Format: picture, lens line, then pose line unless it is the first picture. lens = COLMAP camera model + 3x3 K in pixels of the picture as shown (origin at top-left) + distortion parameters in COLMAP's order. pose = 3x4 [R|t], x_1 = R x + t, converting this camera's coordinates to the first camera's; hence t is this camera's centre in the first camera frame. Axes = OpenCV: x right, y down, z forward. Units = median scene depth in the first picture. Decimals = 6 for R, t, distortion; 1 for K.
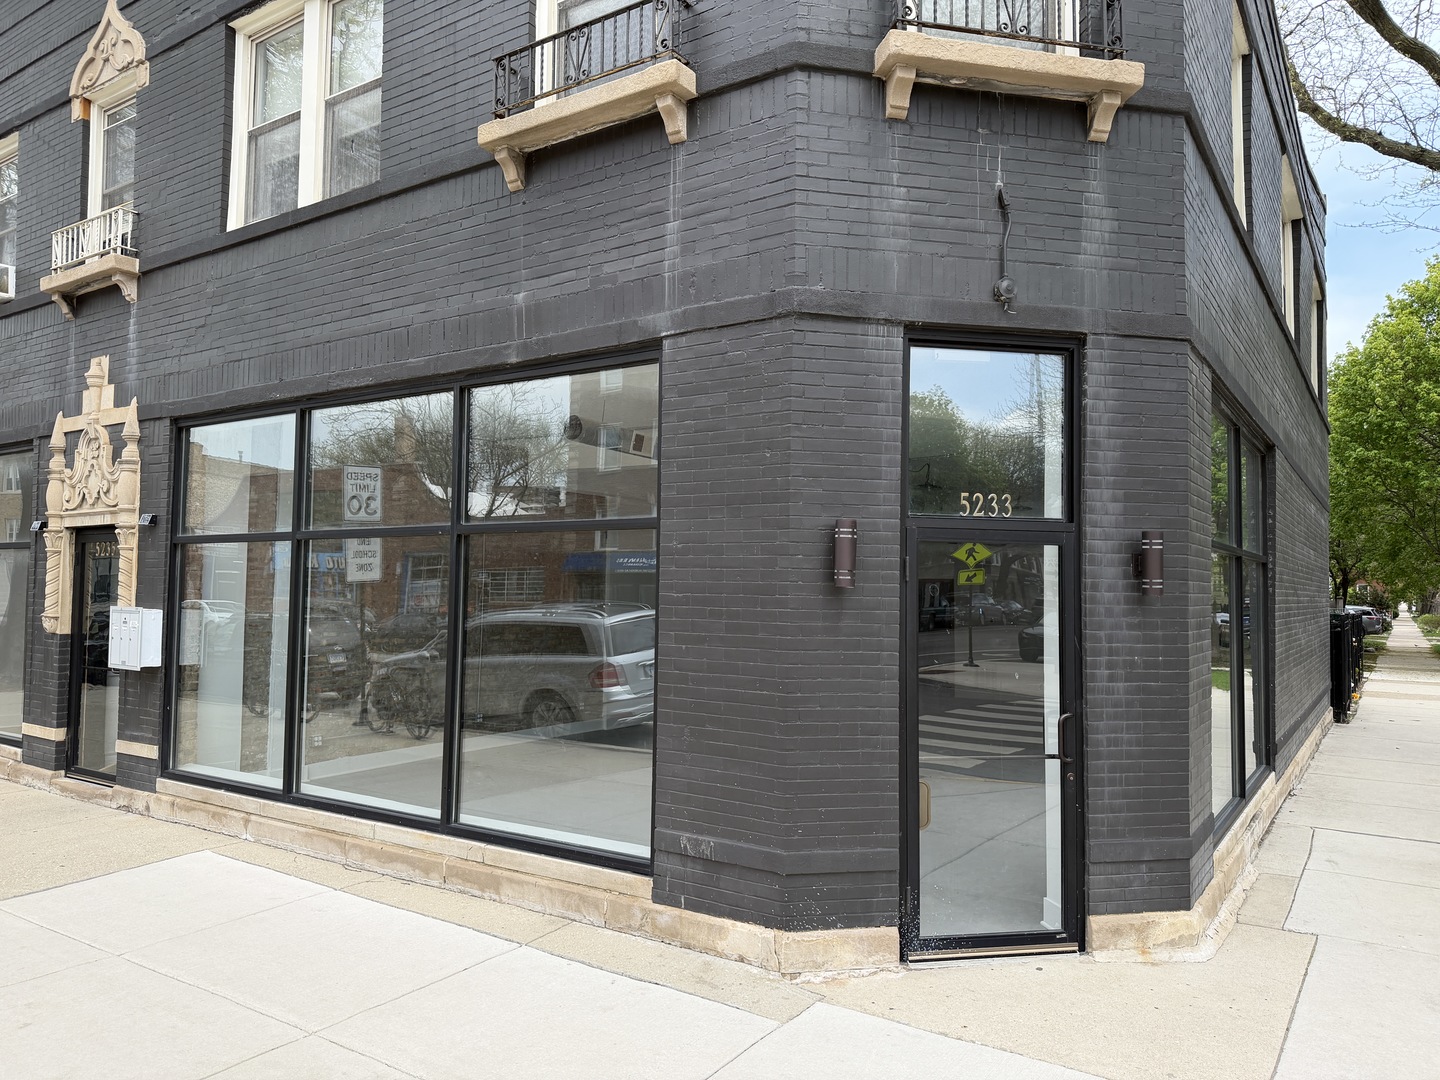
lens RADIAL K [[1000.9, 0, 720.0], [0, 1000.9, 540.0], [0, 0, 1]] dist [0.076453, -0.097086]
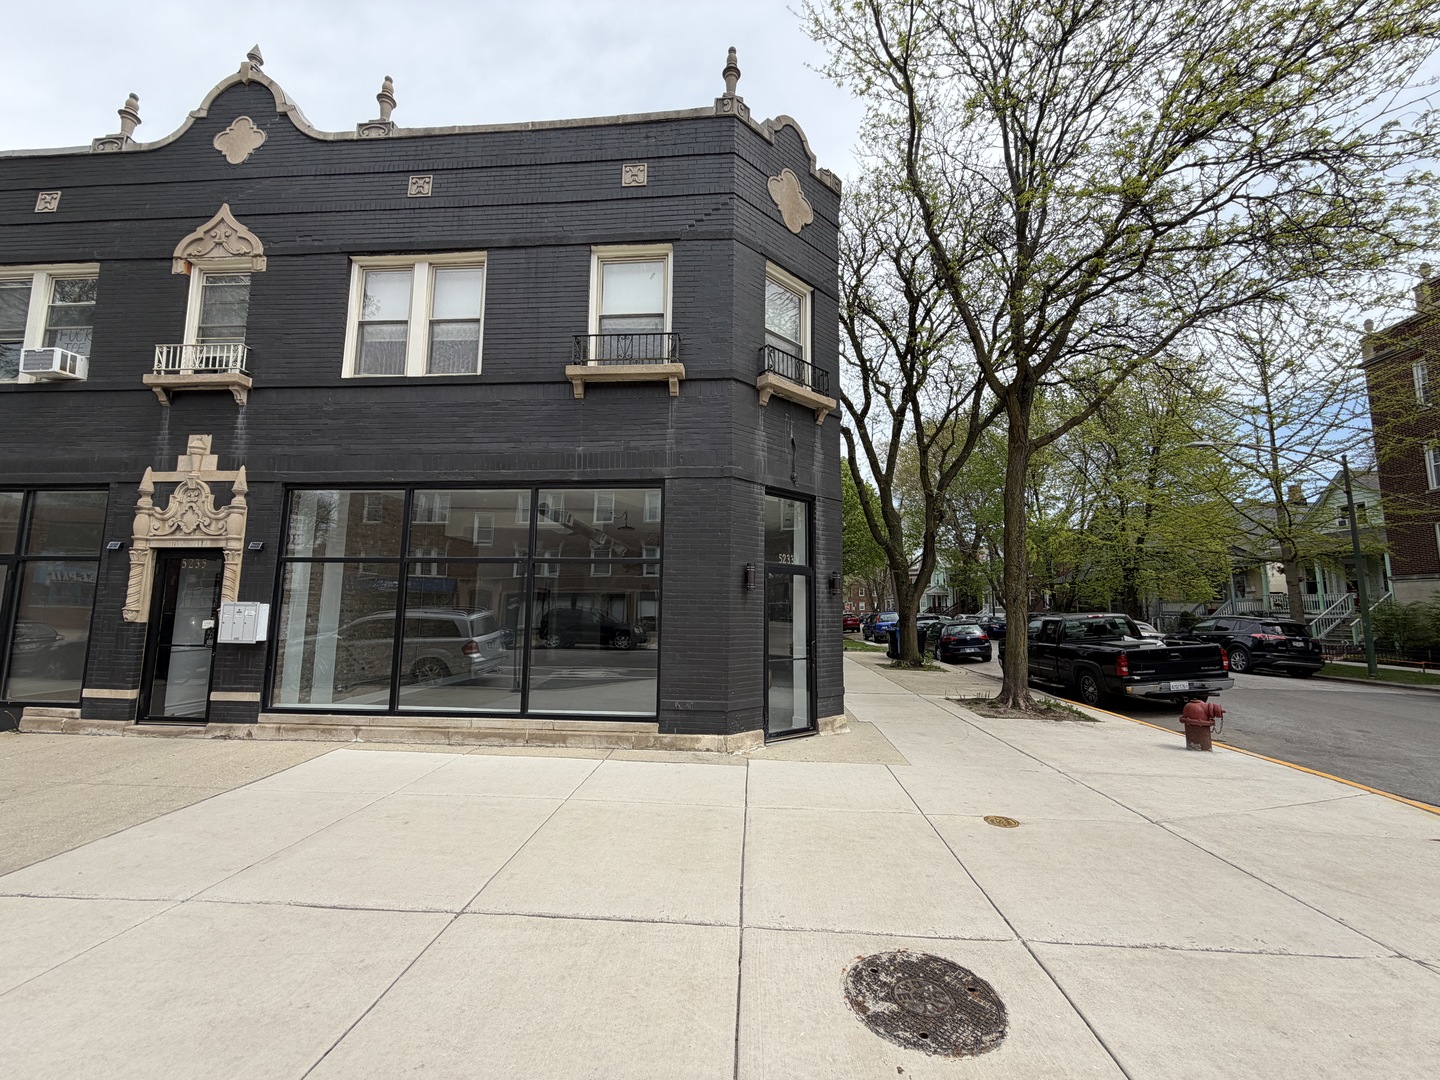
lens RADIAL K [[573.7, 0, 713.5], [0, 573.7, 539.5], [0, 0, 1]] dist [-0.000732, 0.000506]
pose [[0.871160, 0.056854, 0.487696, -0.581573], [-0.025829, 0.997205, -0.070112, 0.020911], [-0.490319, 0.048482, 0.870194, -0.162472]]
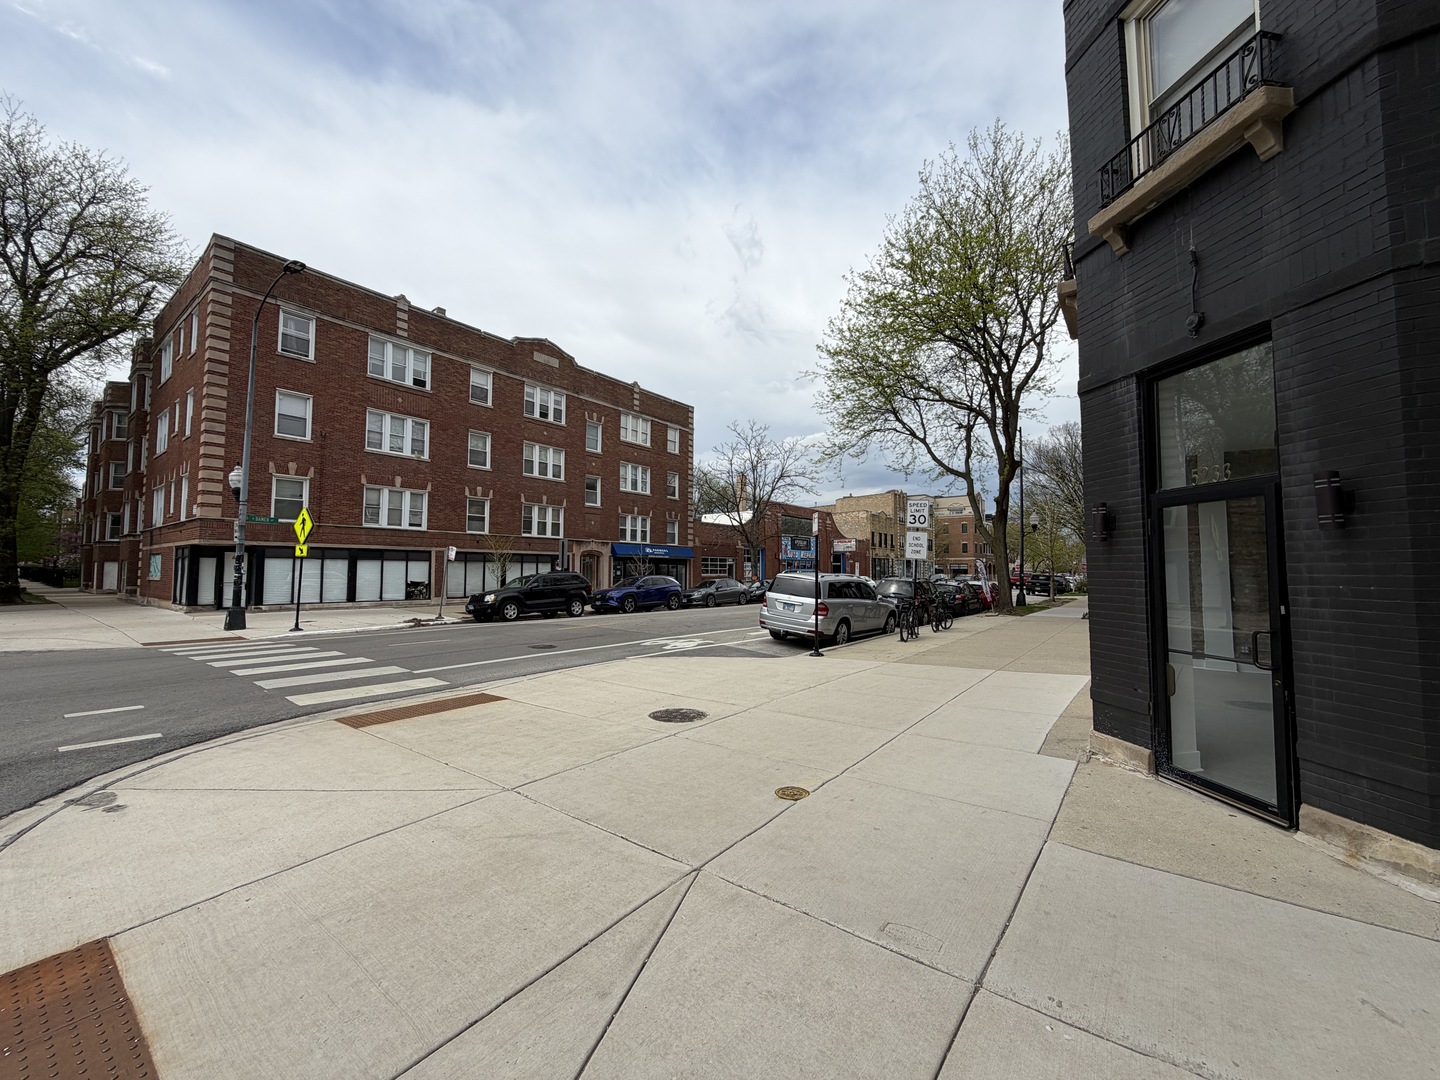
lens RADIAL K [[573.7, 0, 713.5], [0, 573.7, 539.5], [0, 0, 1]] dist [-0.000732, 0.000506]
pose [[-0.074011, -0.069424, -0.994838, 1.054855], [0.047747, 0.996183, -0.073070, 0.076117], [0.996114, -0.052908, -0.070414, 0.360406]]
